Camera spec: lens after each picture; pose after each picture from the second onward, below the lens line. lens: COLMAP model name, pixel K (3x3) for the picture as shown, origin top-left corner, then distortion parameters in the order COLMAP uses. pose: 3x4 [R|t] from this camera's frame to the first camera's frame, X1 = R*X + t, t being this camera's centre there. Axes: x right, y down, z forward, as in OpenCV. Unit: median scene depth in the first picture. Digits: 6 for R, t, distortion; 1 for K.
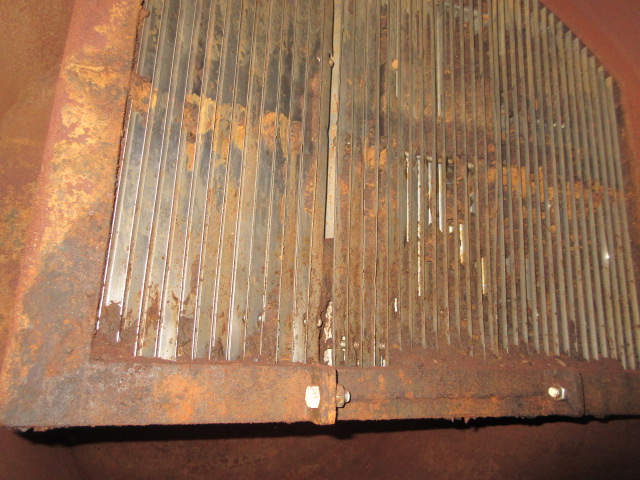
lens RADIAL K [[477.7, 0, 319.5], [0, 477.7, 241.6], [0, 0, 1]] dist [0.000955, 0.003517]
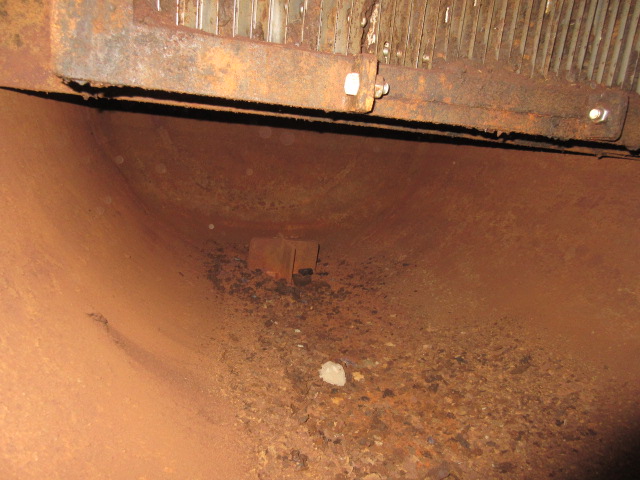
lens RADIAL K [[477.7, 0, 319.5], [0, 477.7, 240.9], [0, 0, 1]] dist [0.000955, 0.003517]
pose [[0.995188, 0.081400, -0.054544, -0.000229], [-0.050091, 0.901064, 0.430784, 0.158046], [0.084214, -0.425979, 0.900805, -0.049431]]
